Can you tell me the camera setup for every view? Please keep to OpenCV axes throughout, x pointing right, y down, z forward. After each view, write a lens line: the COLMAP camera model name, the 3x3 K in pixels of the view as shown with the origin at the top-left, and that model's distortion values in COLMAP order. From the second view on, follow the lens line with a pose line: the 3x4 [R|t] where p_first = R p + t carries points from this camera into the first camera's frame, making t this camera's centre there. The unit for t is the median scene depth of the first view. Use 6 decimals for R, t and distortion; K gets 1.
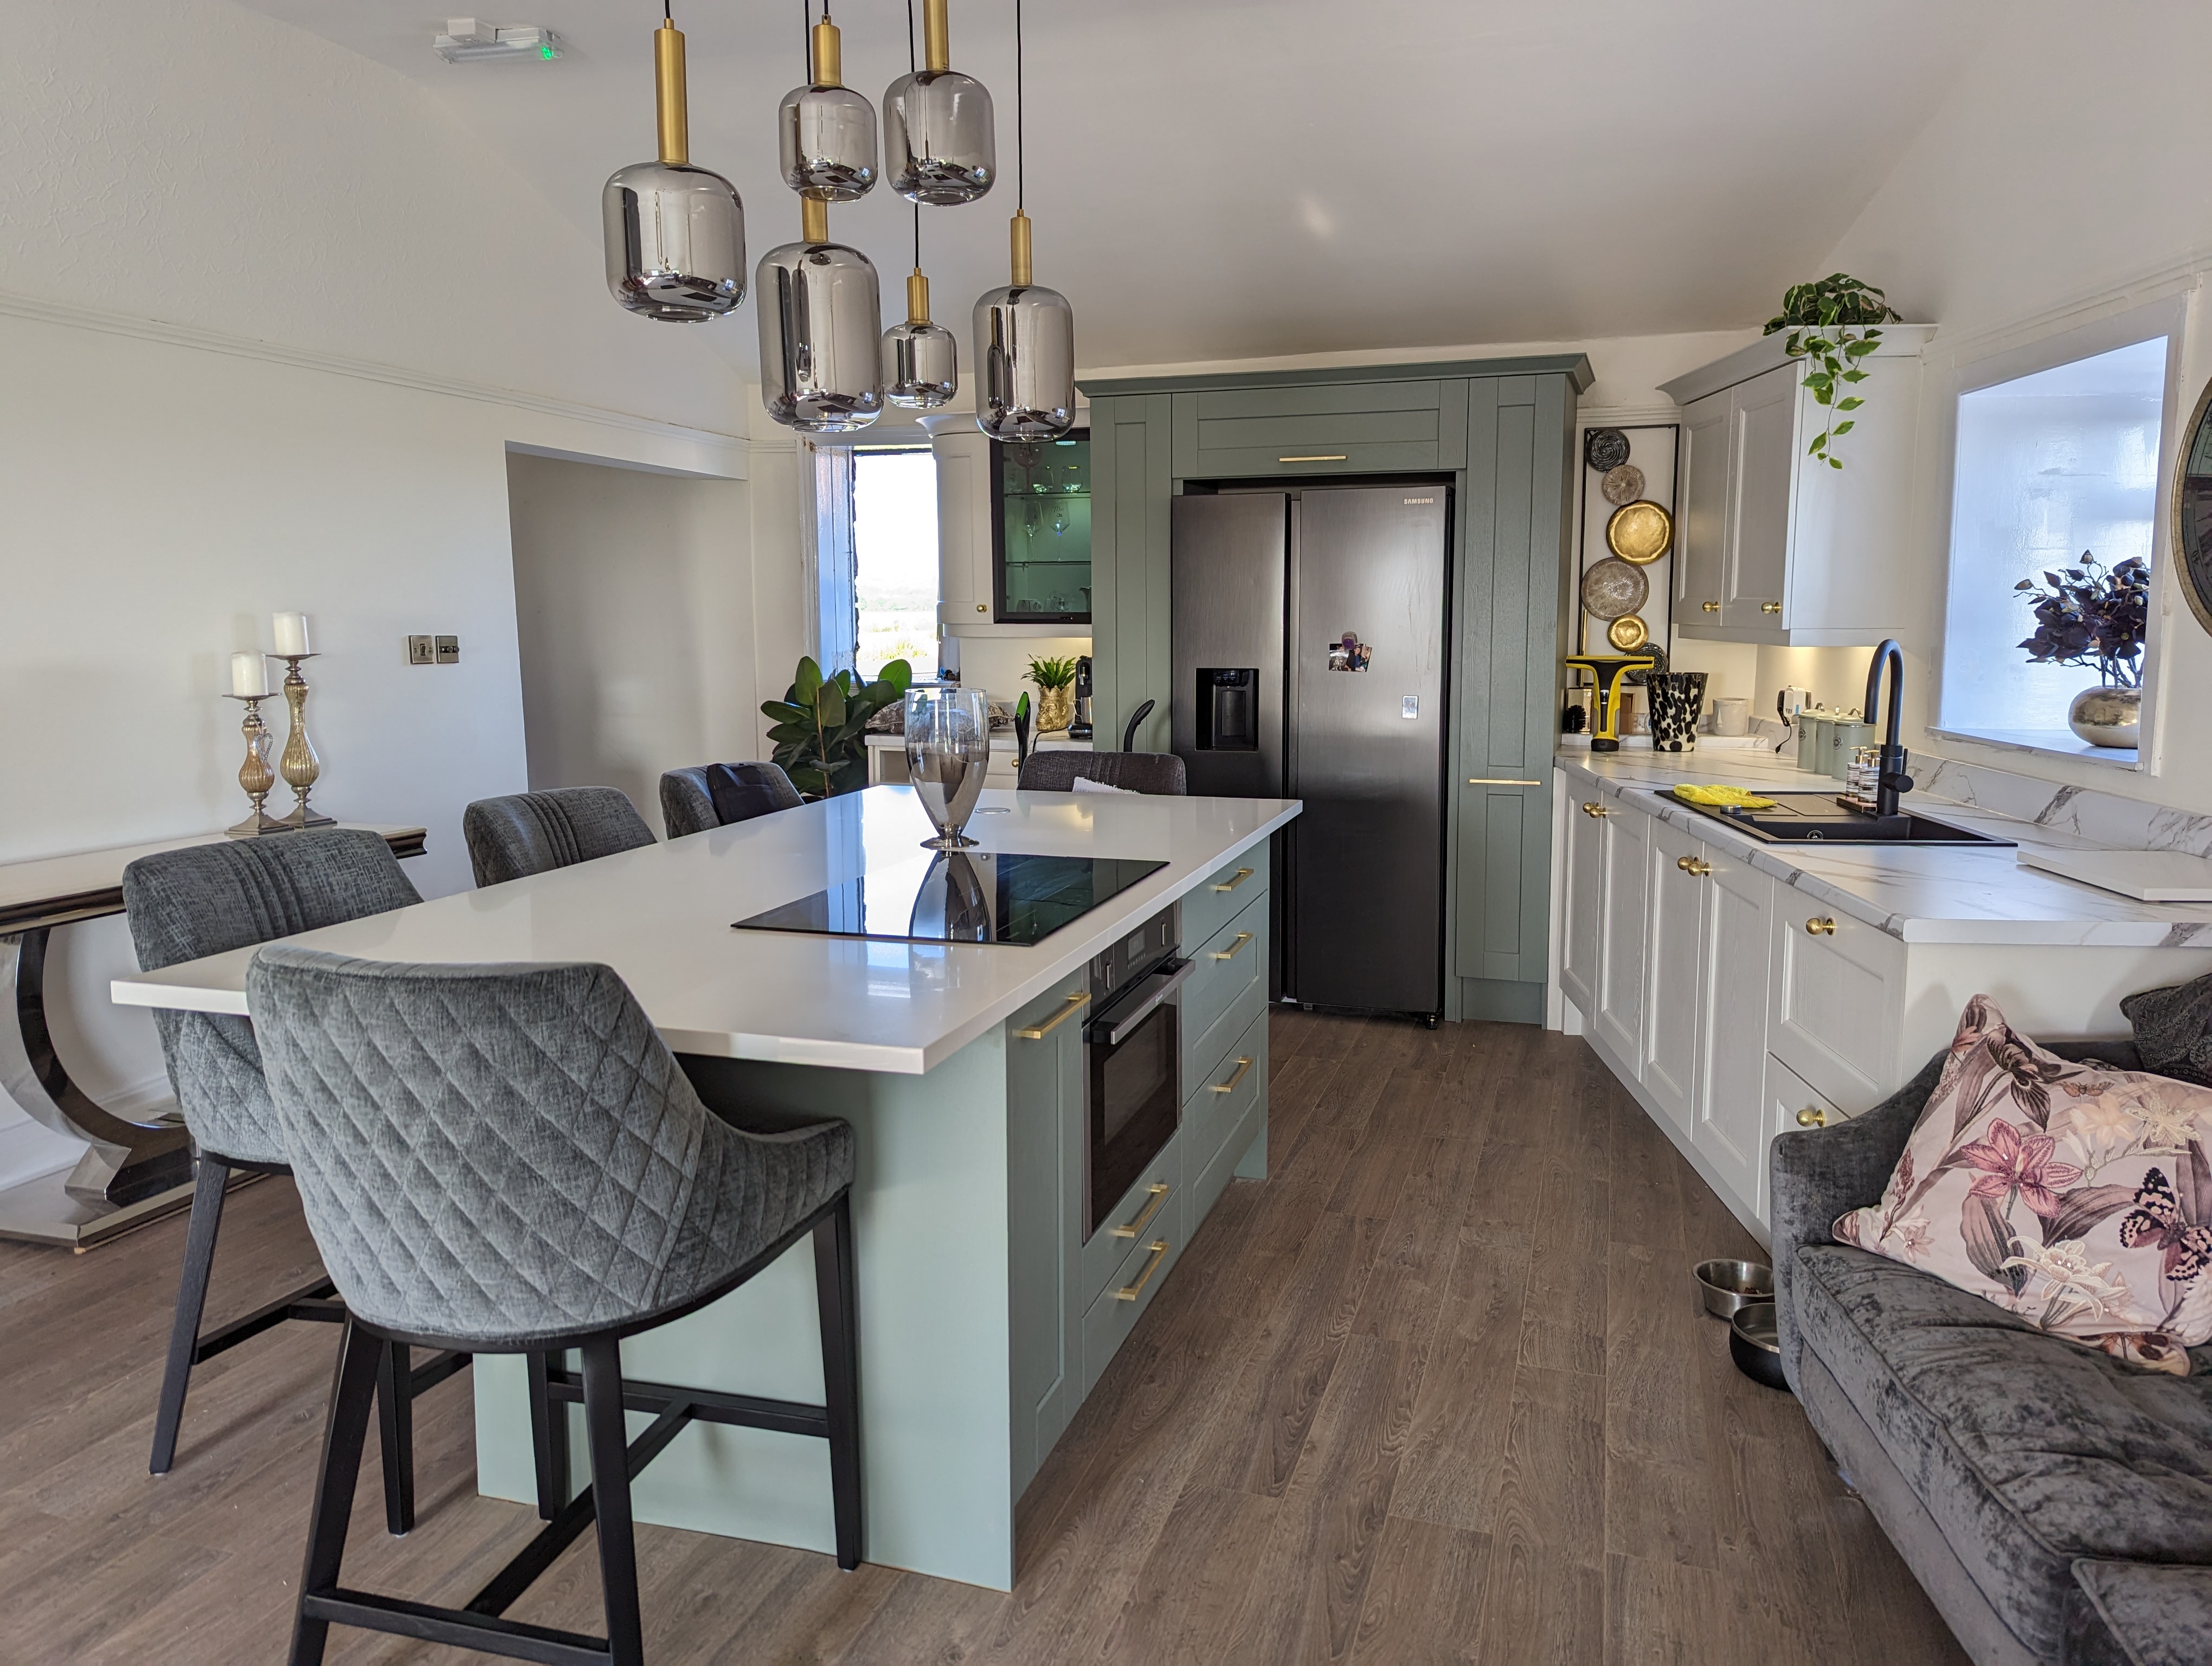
lens RADIAL K [[1529.6, 0, 1138.2], [0, 1529.6, 797.1], [0, 0, 1]] dist [0.070341, -0.088247]
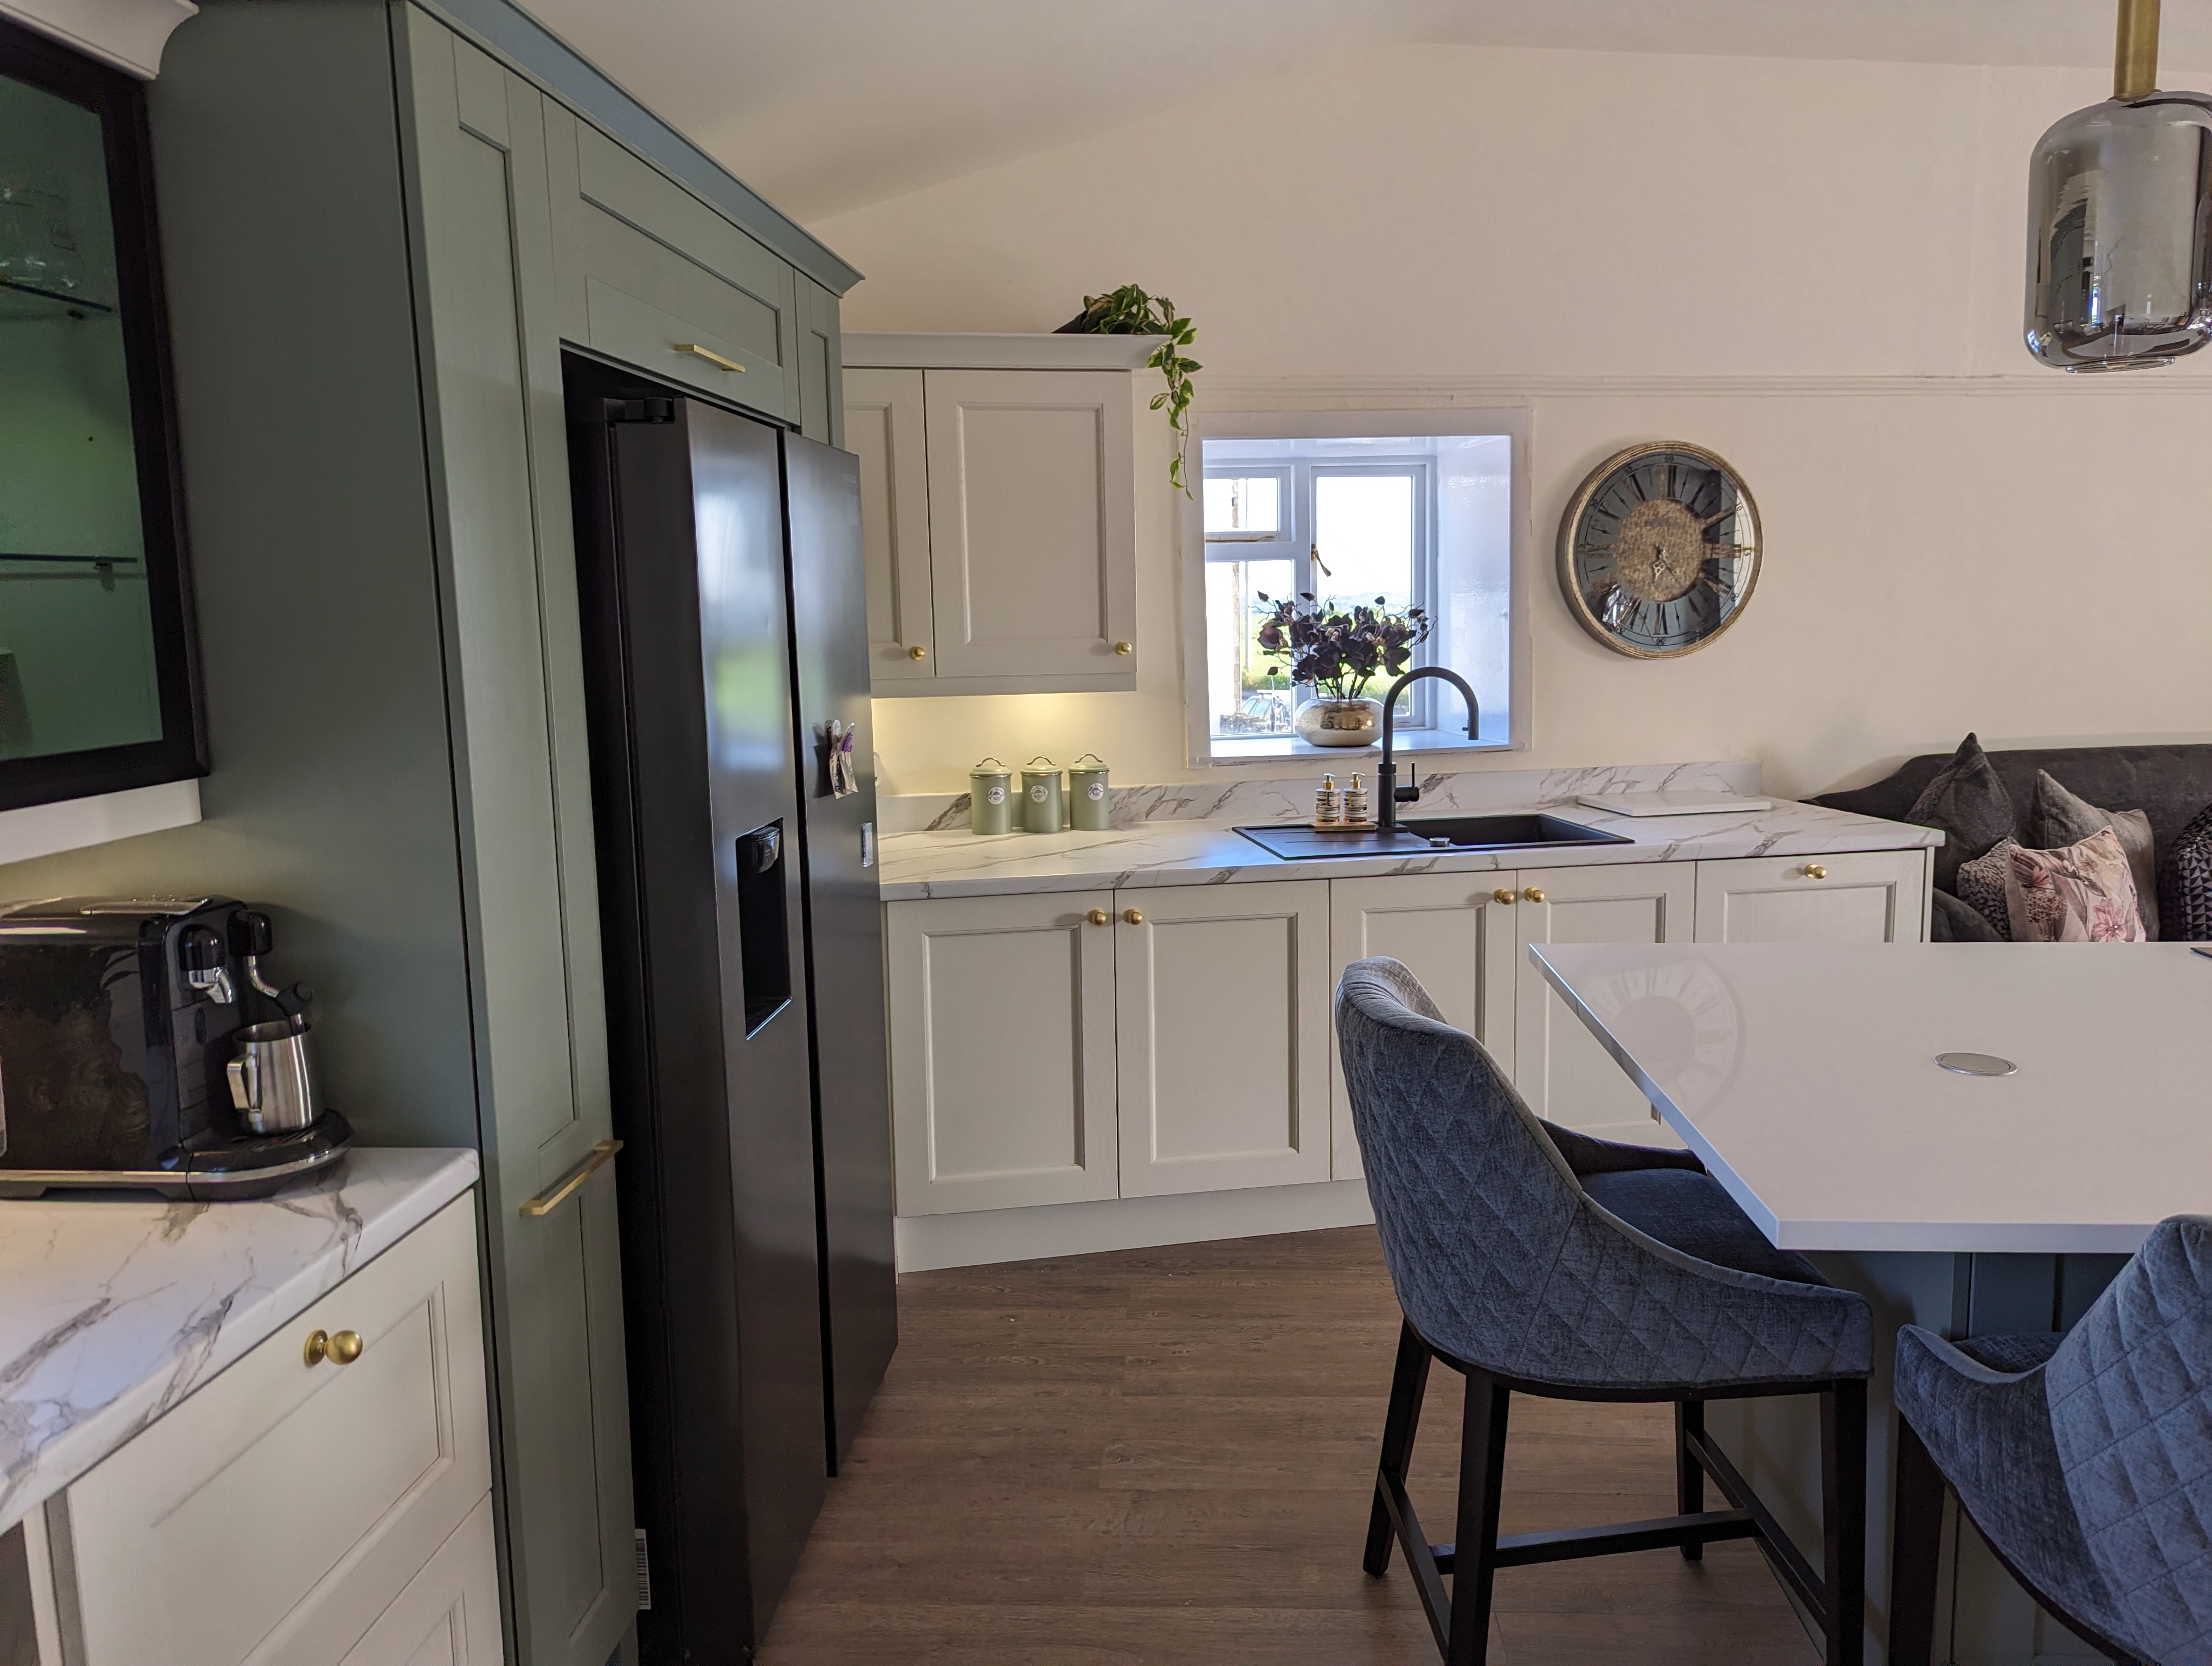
lens RADIAL K [[1539.3, 0, 1120.9], [0, 1539.3, 808.5], [0, 0, 1]] dist [0.066320, -0.060728]
pose [[-0.219021, -0.123303, 0.967898, -0.455405], [0.146567, 0.976570, 0.157573, -0.171894], [-0.964649, 0.176374, -0.195817, 1.187465]]
